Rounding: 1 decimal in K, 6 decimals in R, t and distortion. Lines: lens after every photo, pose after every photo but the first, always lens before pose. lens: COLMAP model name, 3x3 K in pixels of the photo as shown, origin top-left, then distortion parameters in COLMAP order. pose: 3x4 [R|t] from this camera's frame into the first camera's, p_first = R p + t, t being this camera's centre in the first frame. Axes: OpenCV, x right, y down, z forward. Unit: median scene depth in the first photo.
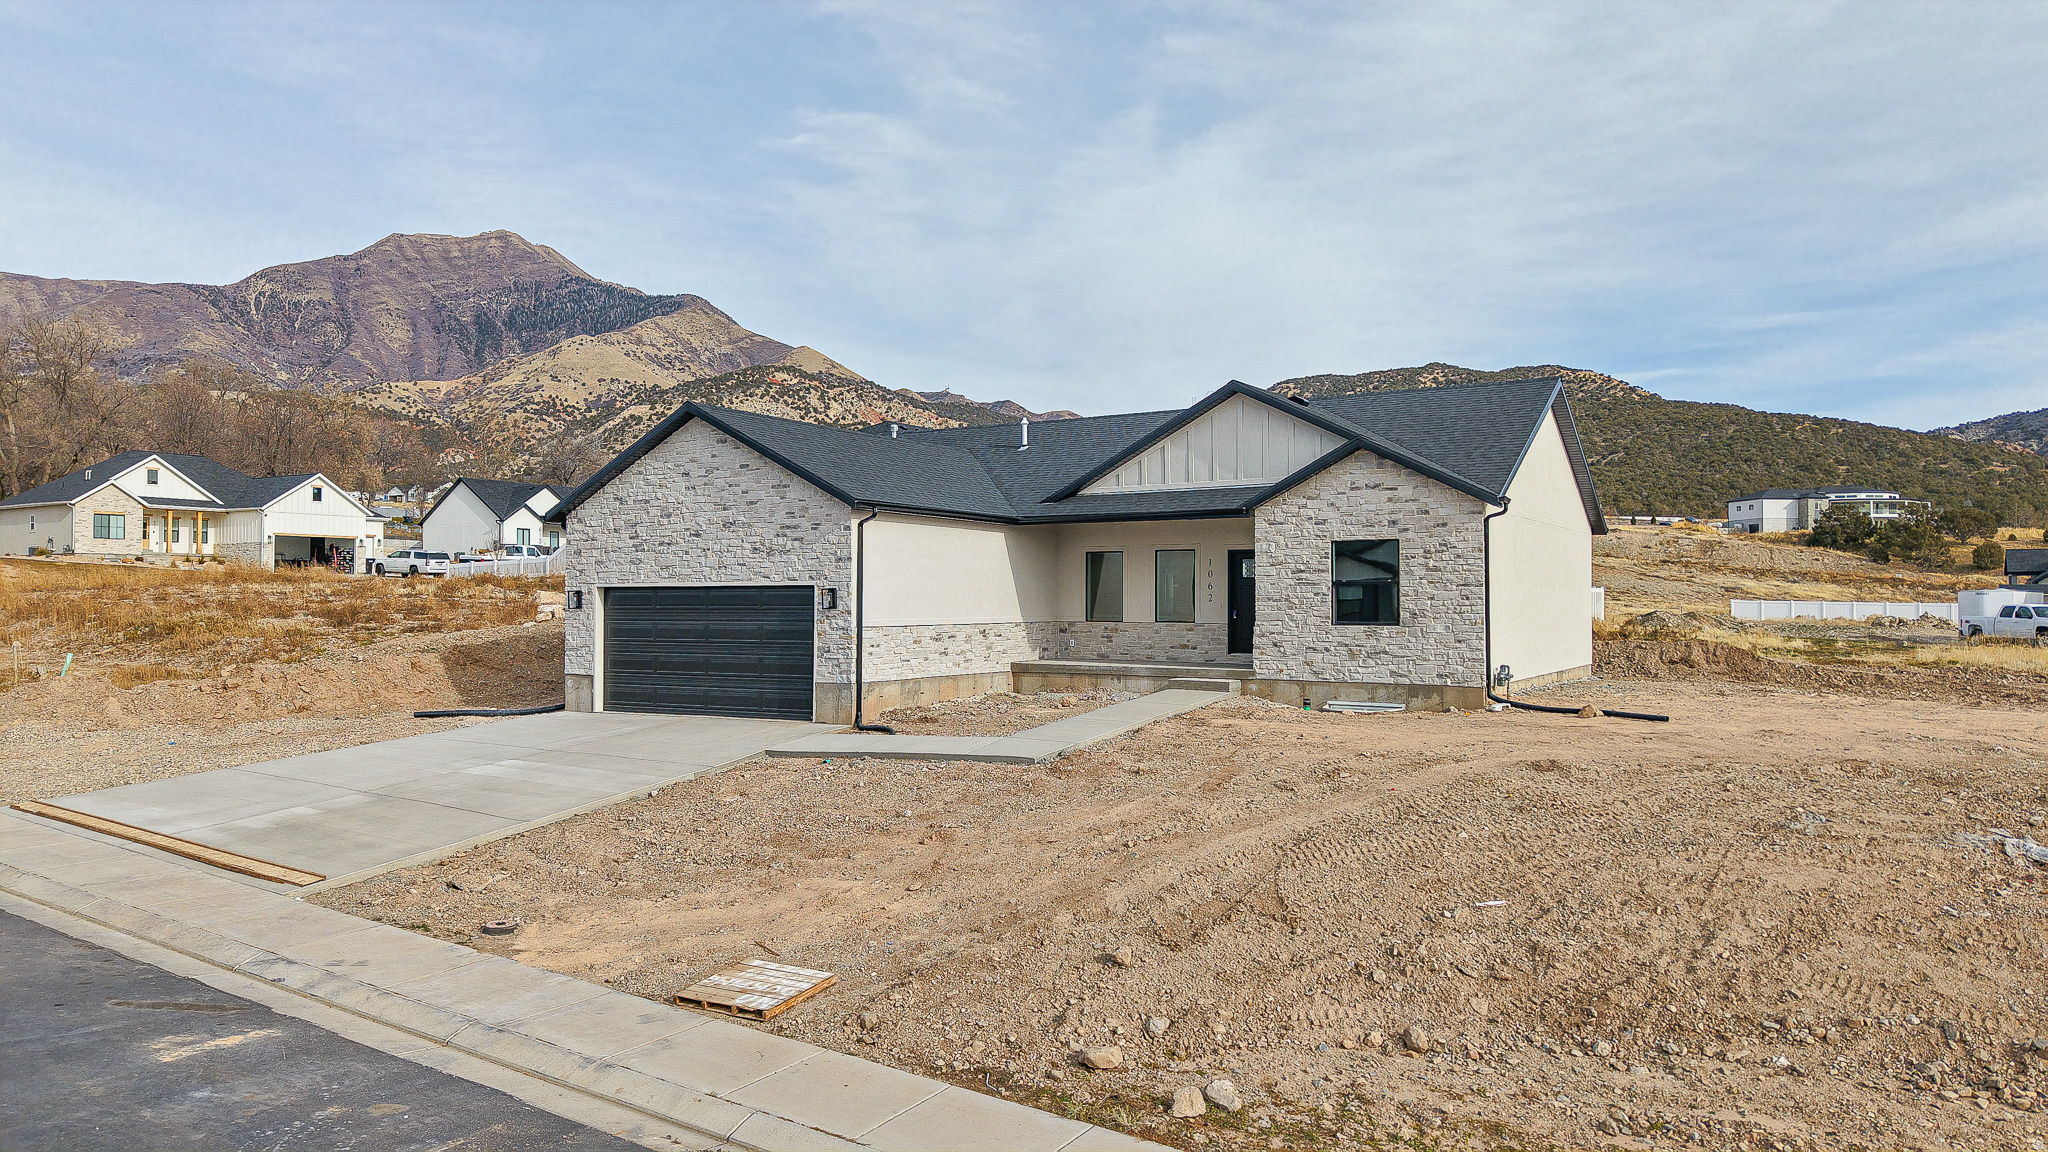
lens RADIAL K [[1366.9, 0, 1025.6], [0, 1366.9, 576.8], [0, 0, 1]] dist [0.048558, -0.059516]
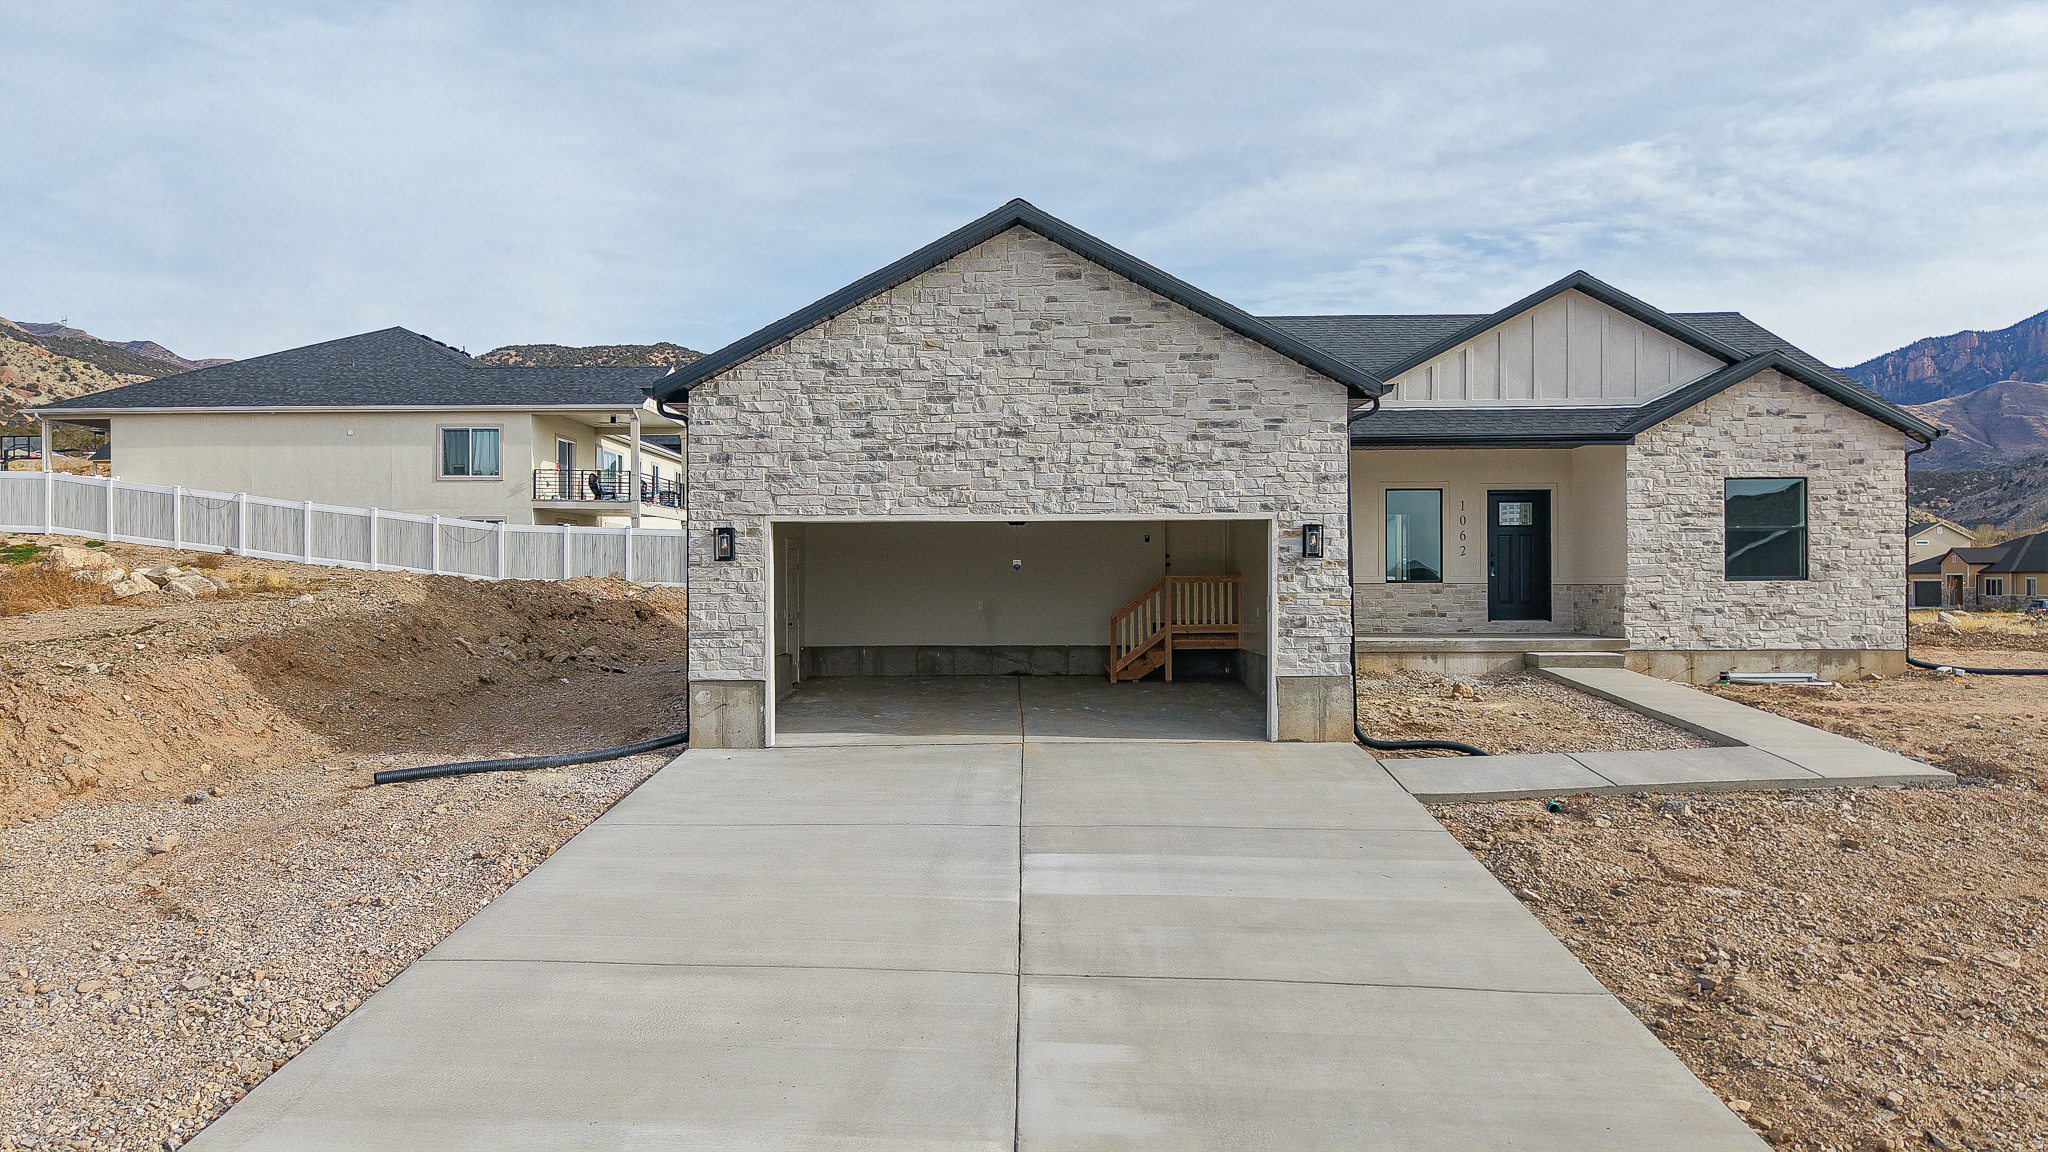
lens RADIAL K [[1366.9, 0, 1017.1], [0, 1366.9, 579.7], [0, 0, 1]] dist [0.048558, -0.059516]
pose [[0.852640, -0.004543, 0.522480, -0.534222], [-0.004411, 0.999864, 0.015892, 0.022191], [-0.522481, -0.015854, 0.852504, 0.491510]]
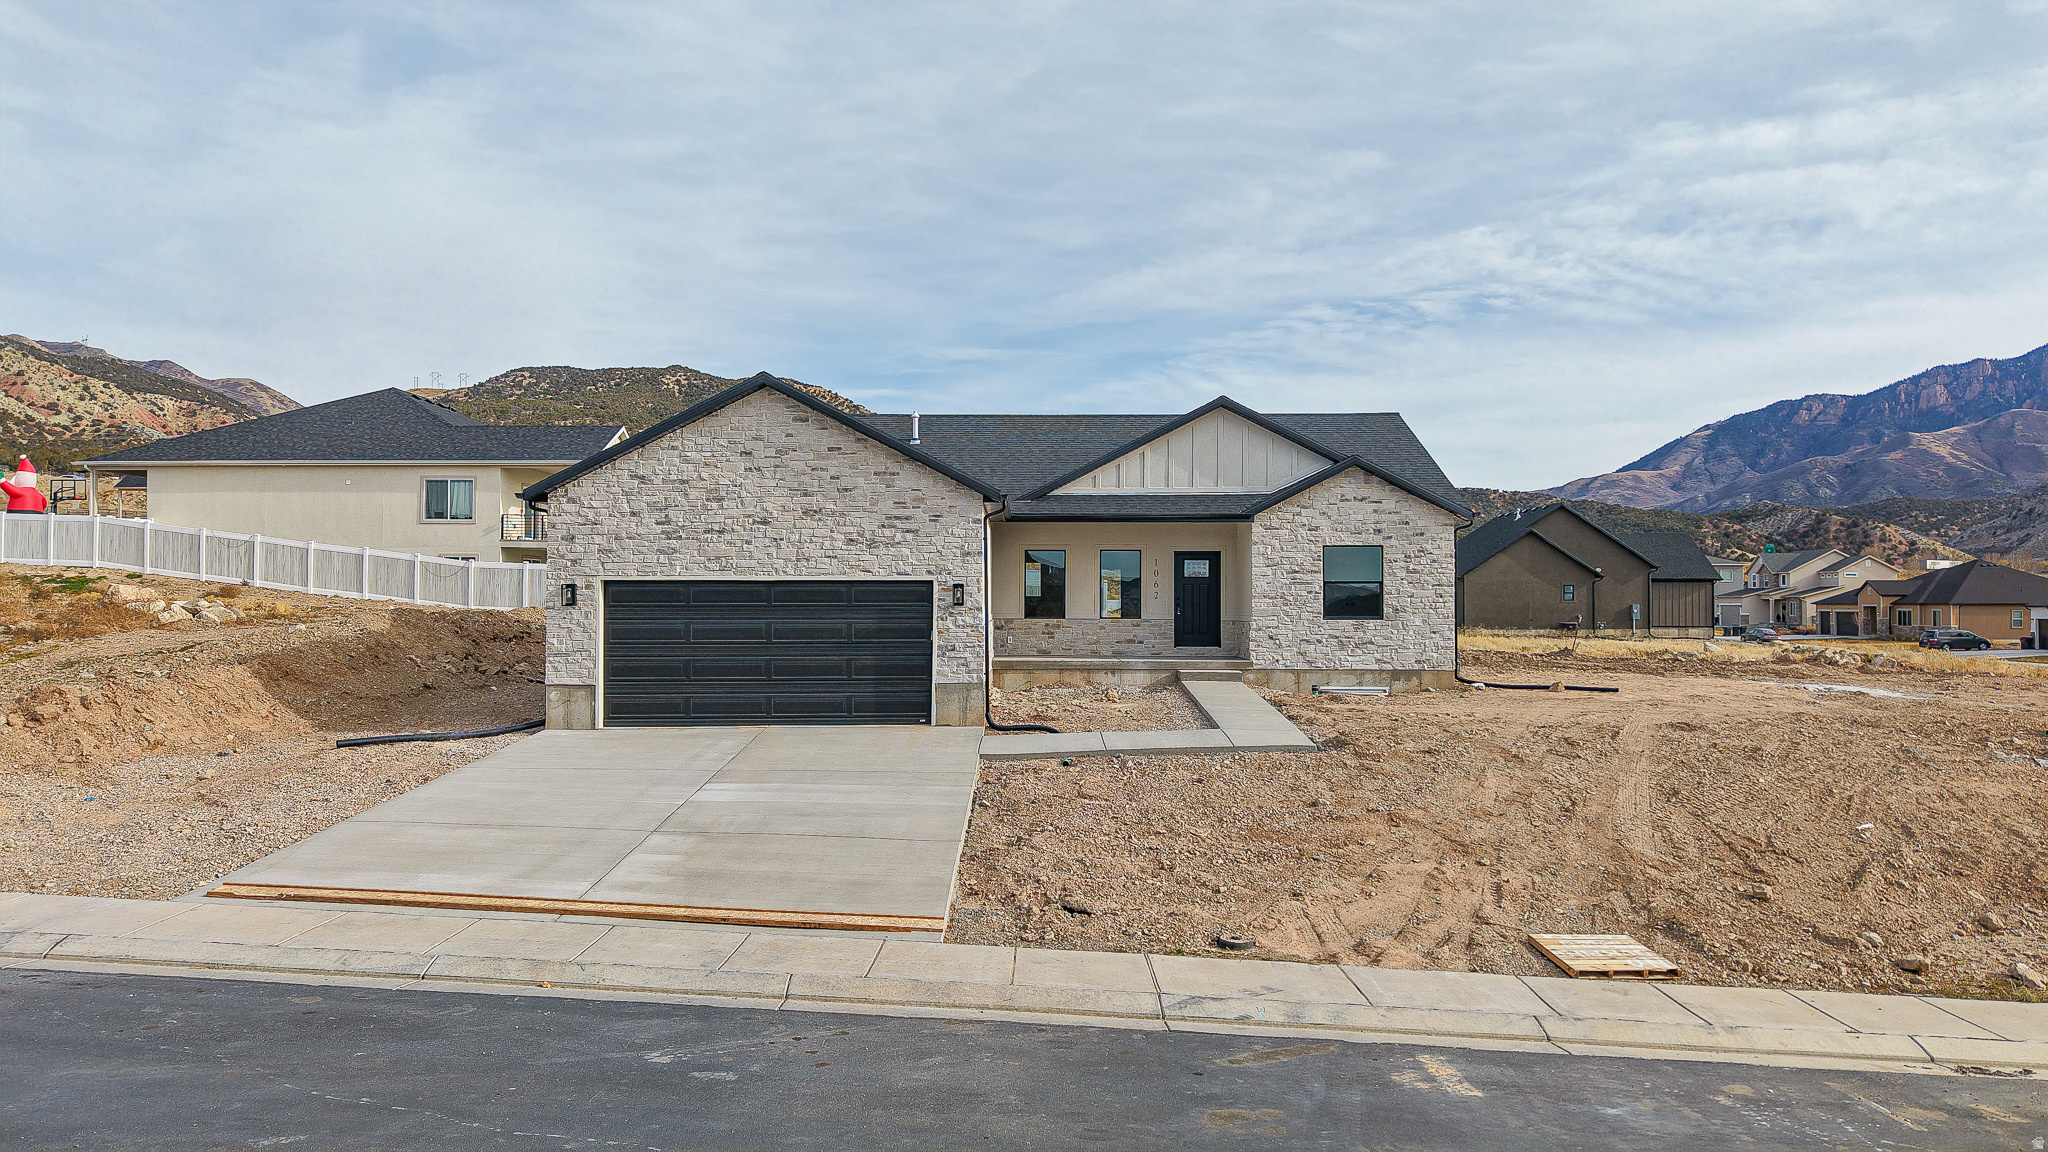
lens RADIAL K [[1366.9, 0, 1017.5], [0, 1366.9, 580.0], [0, 0, 1]] dist [0.048558, -0.059516]
pose [[0.856647, 0.008886, 0.515827, -0.546563], [-0.010352, 0.999946, -0.000034, 0.004906], [-0.515799, -0.005310, 0.856693, 0.150853]]
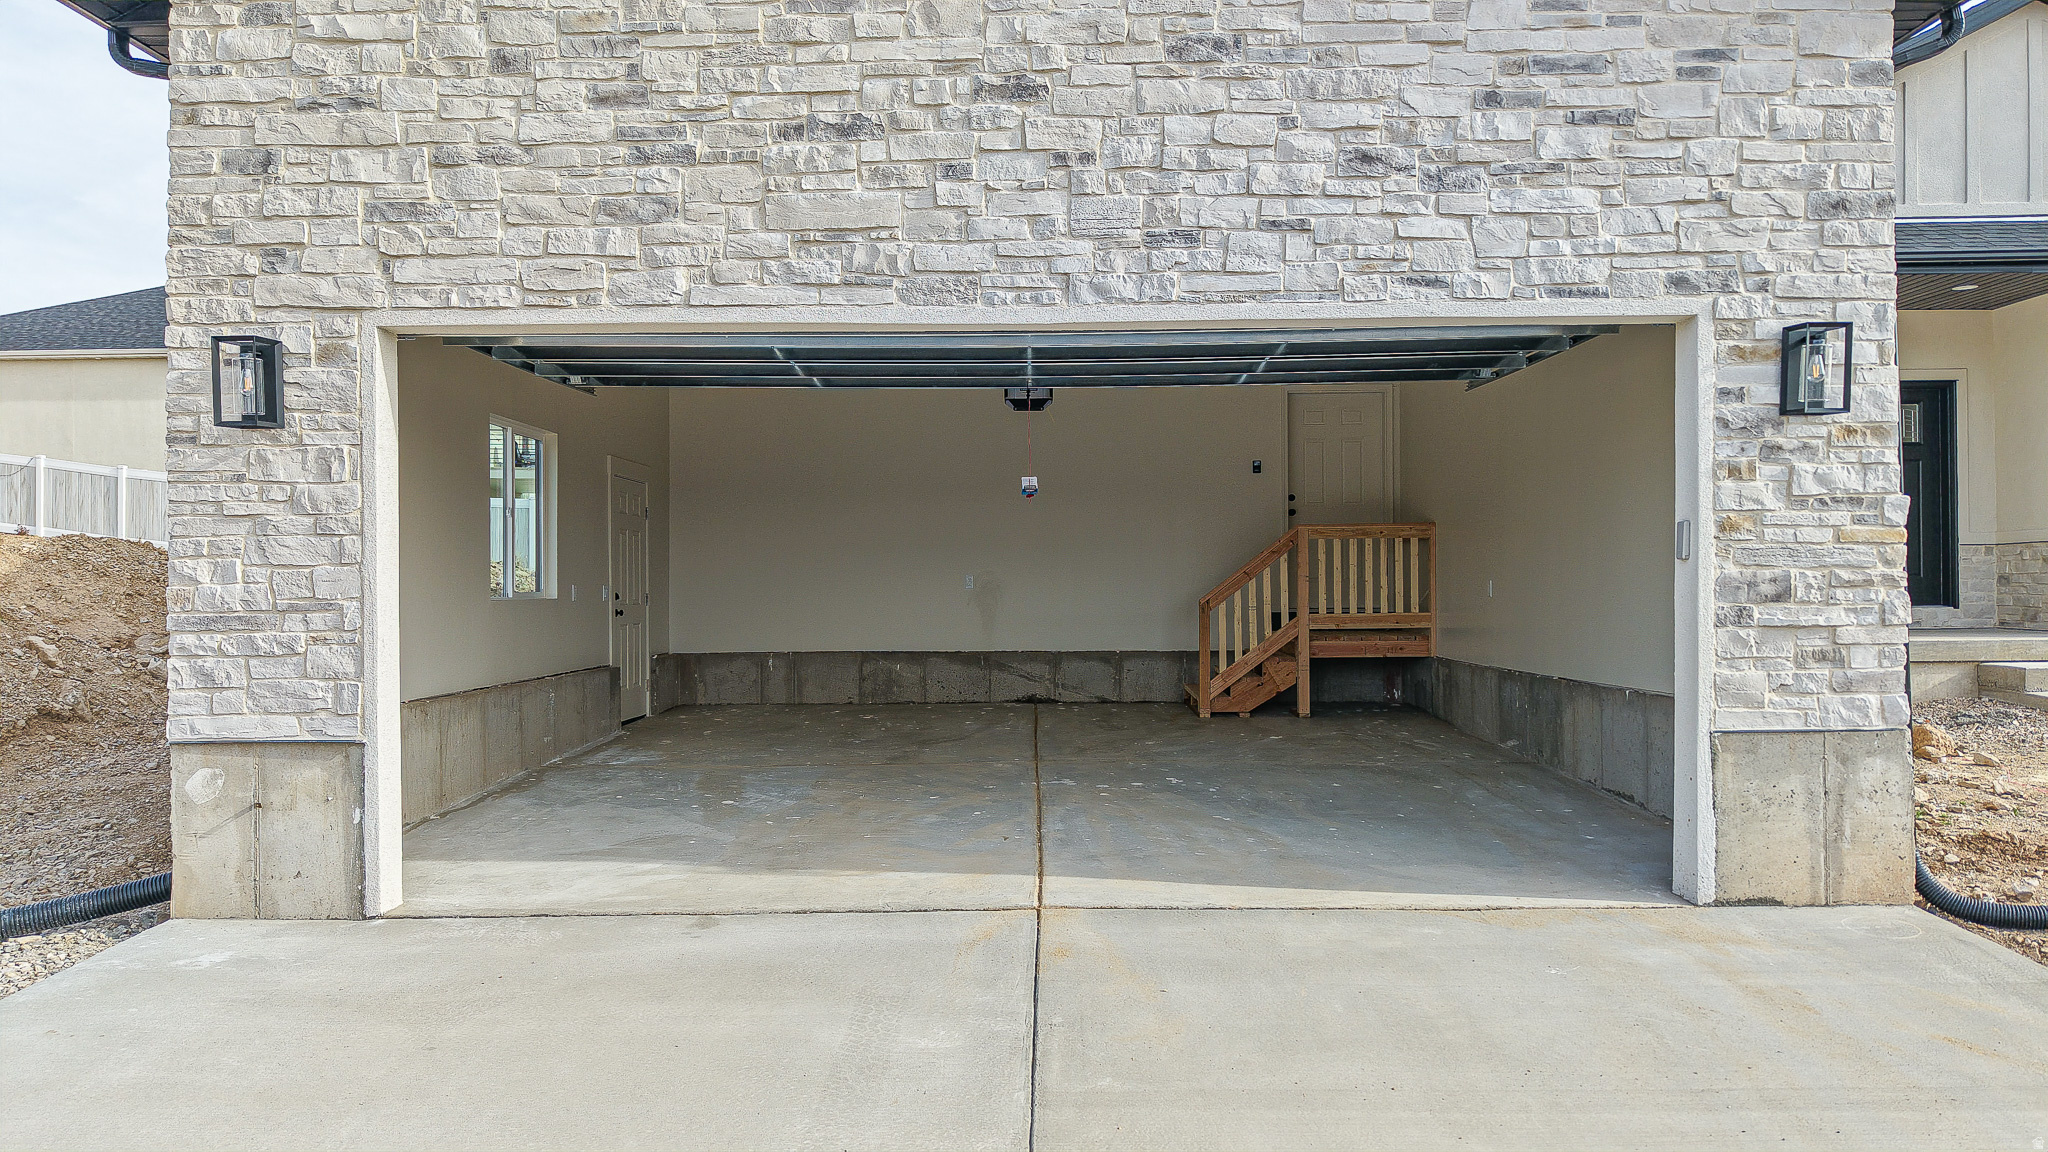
lens RADIAL K [[1366.9, 0, 1018.2], [0, 1366.9, 584.6], [0, 0, 1]] dist [0.048558, -0.059516]
pose [[0.860838, -0.005211, 0.508853, -0.347086], [-0.002712, 0.999886, 0.014827, 0.045235], [-0.508872, -0.014143, 0.860726, 0.791706]]
